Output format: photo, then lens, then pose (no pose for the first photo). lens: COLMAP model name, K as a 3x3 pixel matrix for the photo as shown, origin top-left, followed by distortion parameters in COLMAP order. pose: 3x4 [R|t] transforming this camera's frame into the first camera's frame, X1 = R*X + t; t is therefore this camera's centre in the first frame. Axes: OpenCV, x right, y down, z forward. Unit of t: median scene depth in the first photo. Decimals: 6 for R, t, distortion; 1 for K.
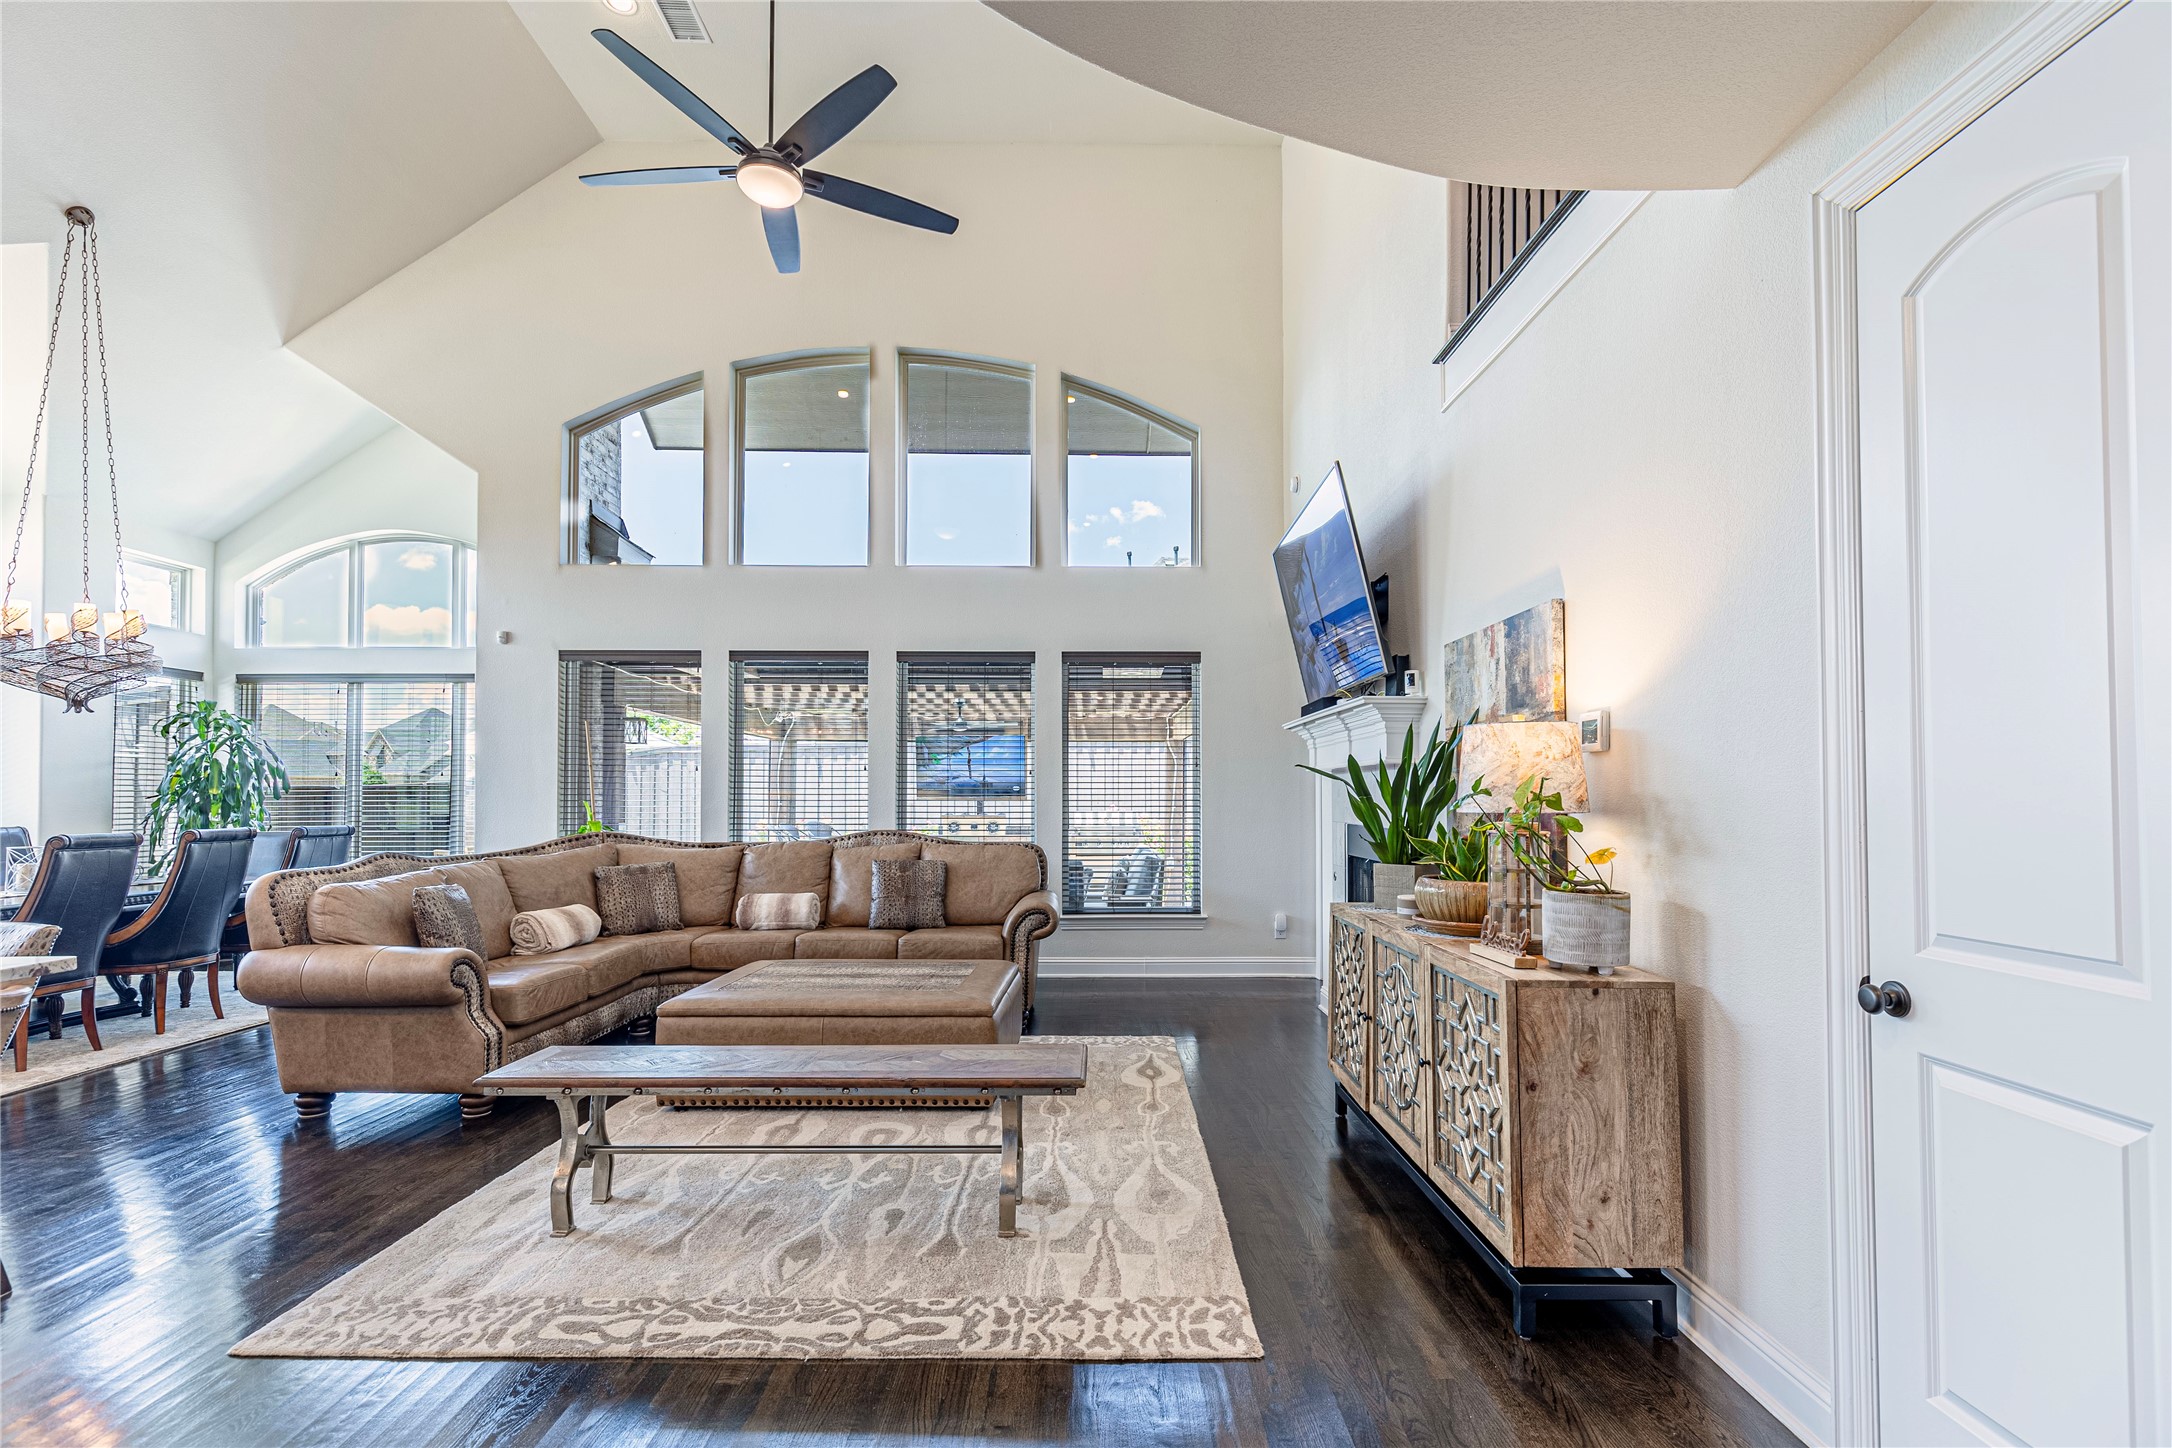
lens RADIAL K [[1007.4, 0, 1125.8], [0, 1007.4, 760.6], [0, 0, 1]] dist [0.005938, 0.001077]
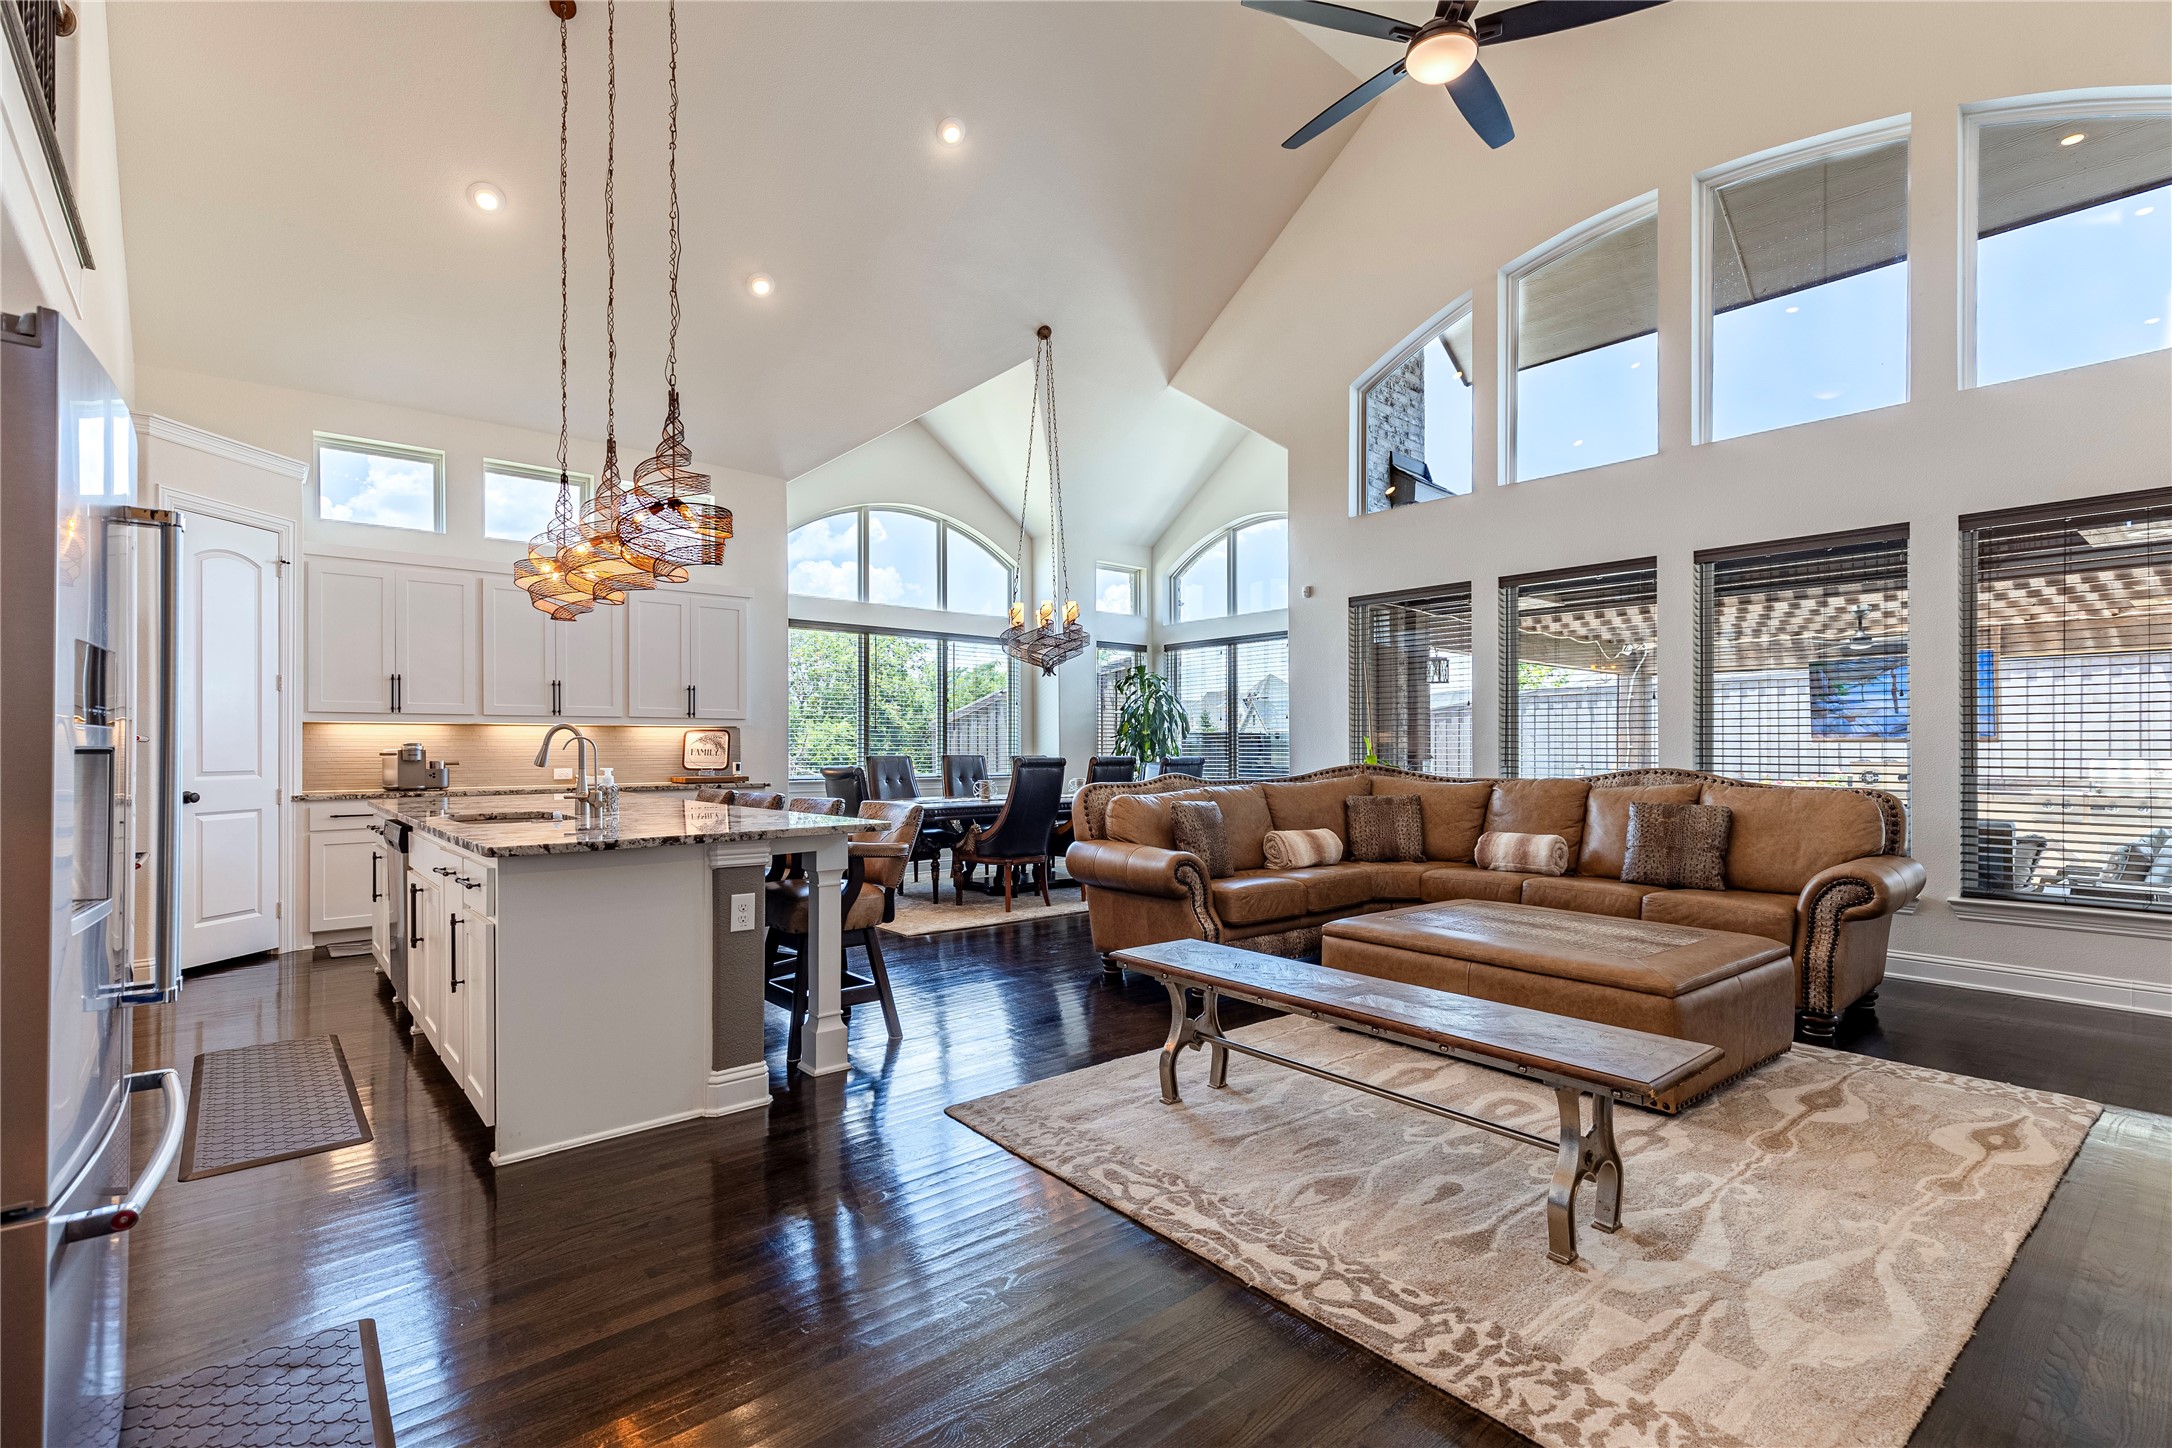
lens RADIAL K [[1020.9, 0, 1084.4], [0, 1020.9, 742.1], [0, 0, 1]] dist [0.006453, -0.001283]
pose [[0.624470, -0.003313, -0.781042, 0.146971], [0.026168, 0.999518, 0.016683, 0.025031], [0.780610, -0.030856, 0.624256, 0.123396]]
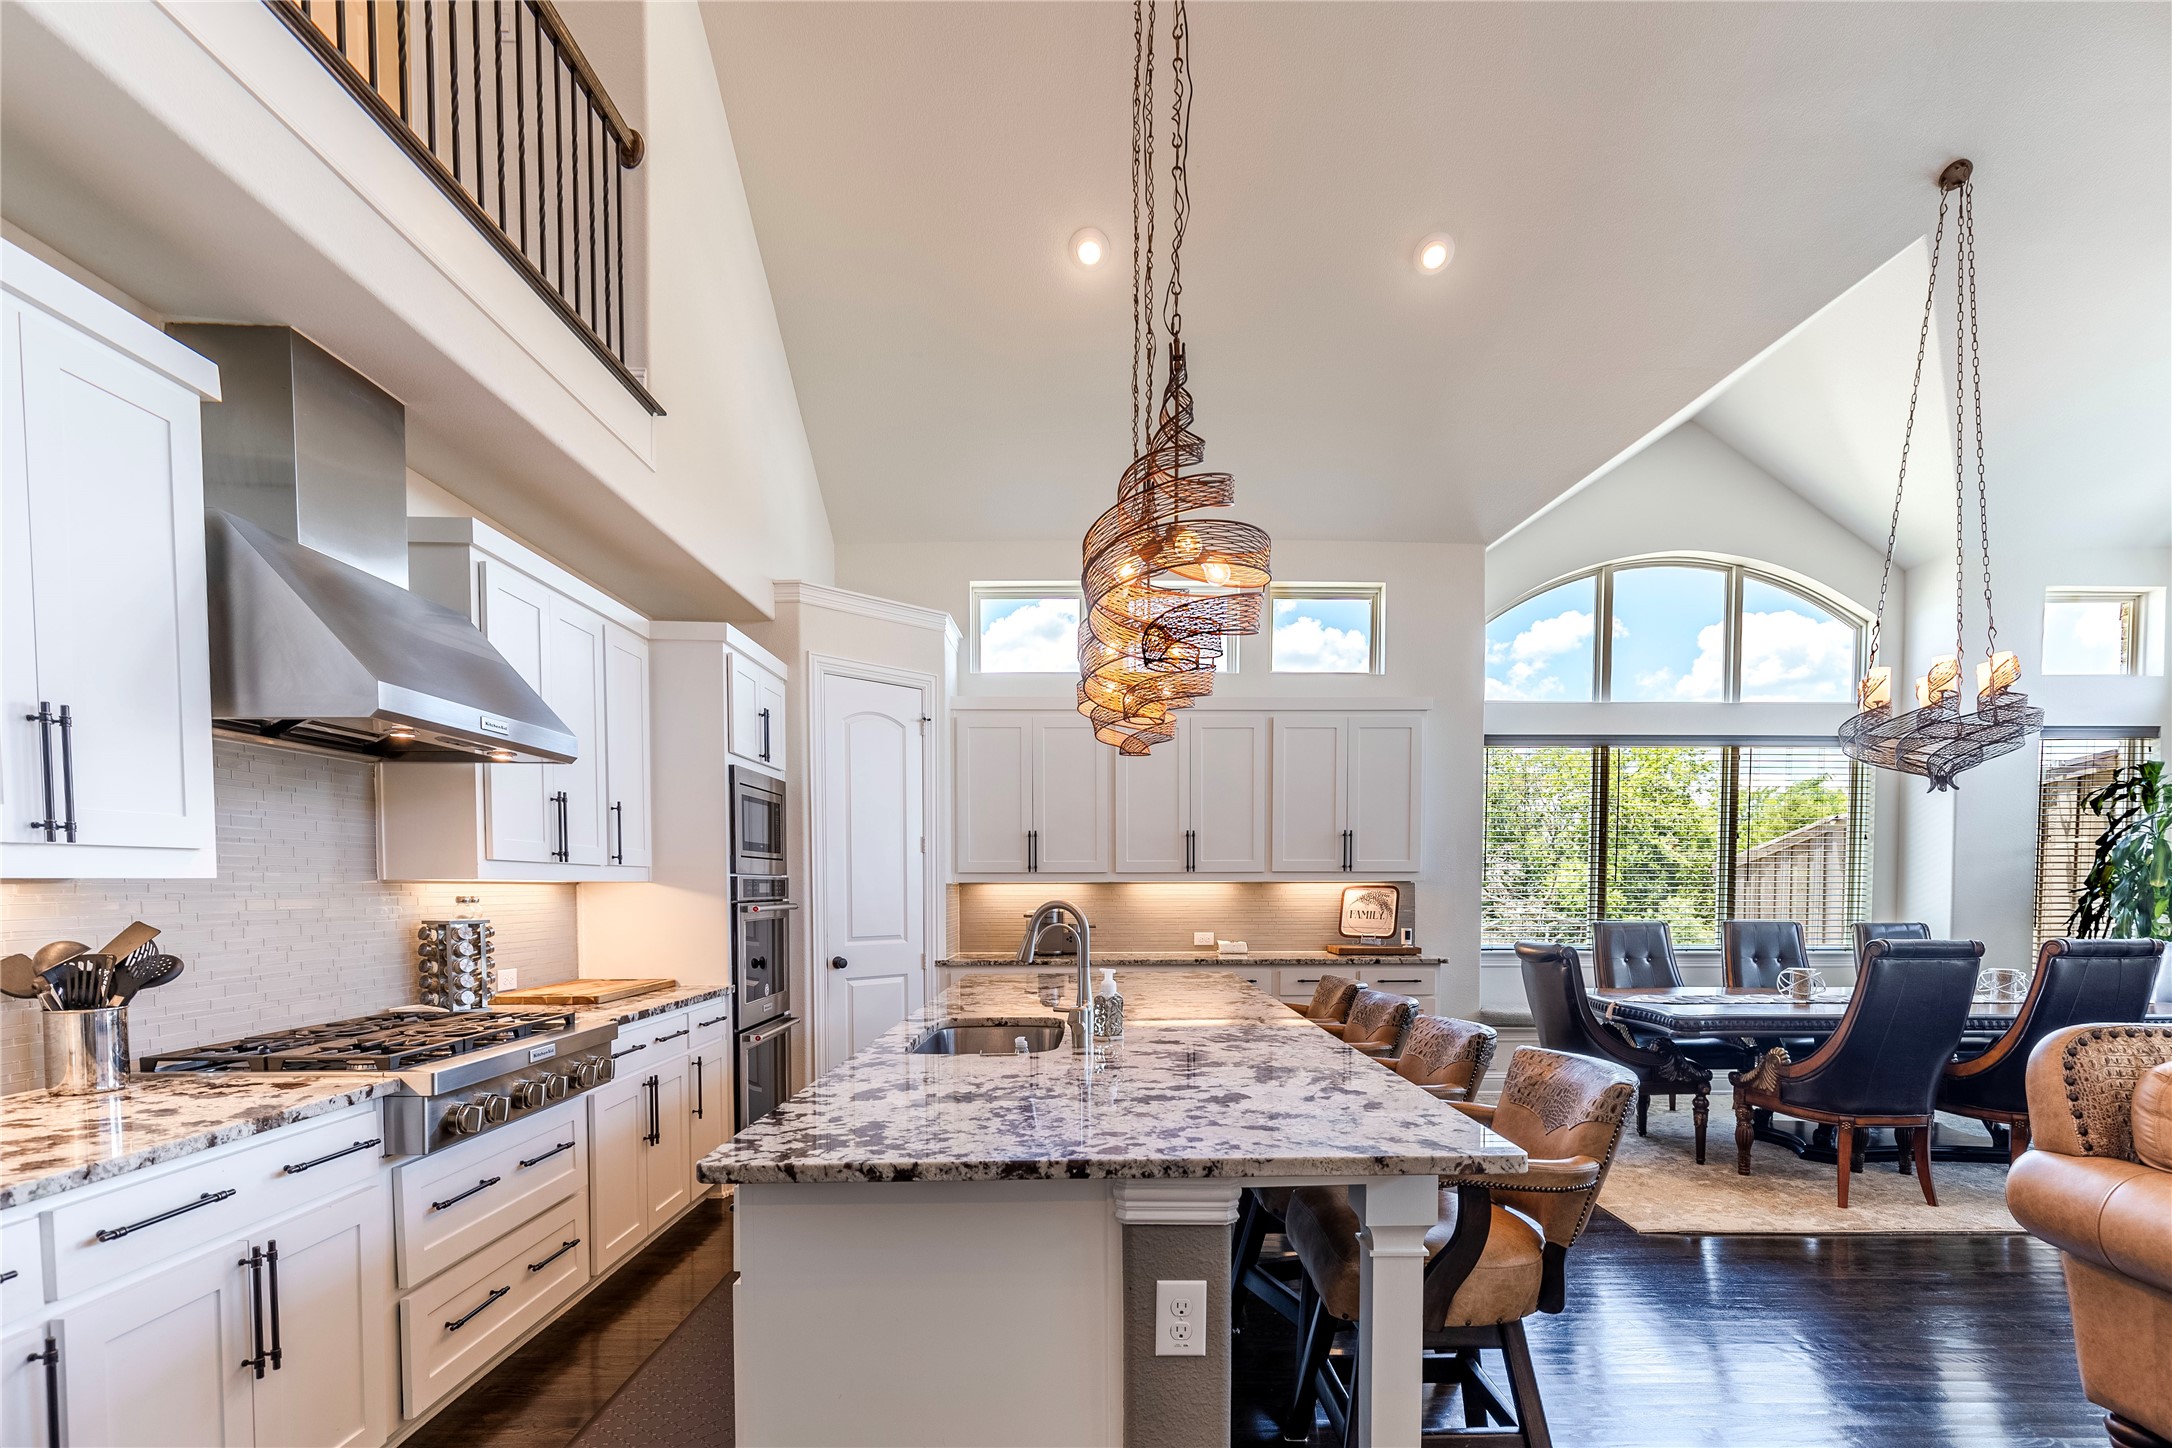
lens RADIAL K [[1020.9, 0, 1087.8], [0, 1020.9, 928.0], [0, 0, 1]] dist [0.006453, -0.001283]
pose [[-0.032763, 0.044420, -0.998476, -0.165138], [0.033956, 0.998485, 0.043306, 0.005206], [0.998886, -0.032486, -0.034222, 0.328317]]
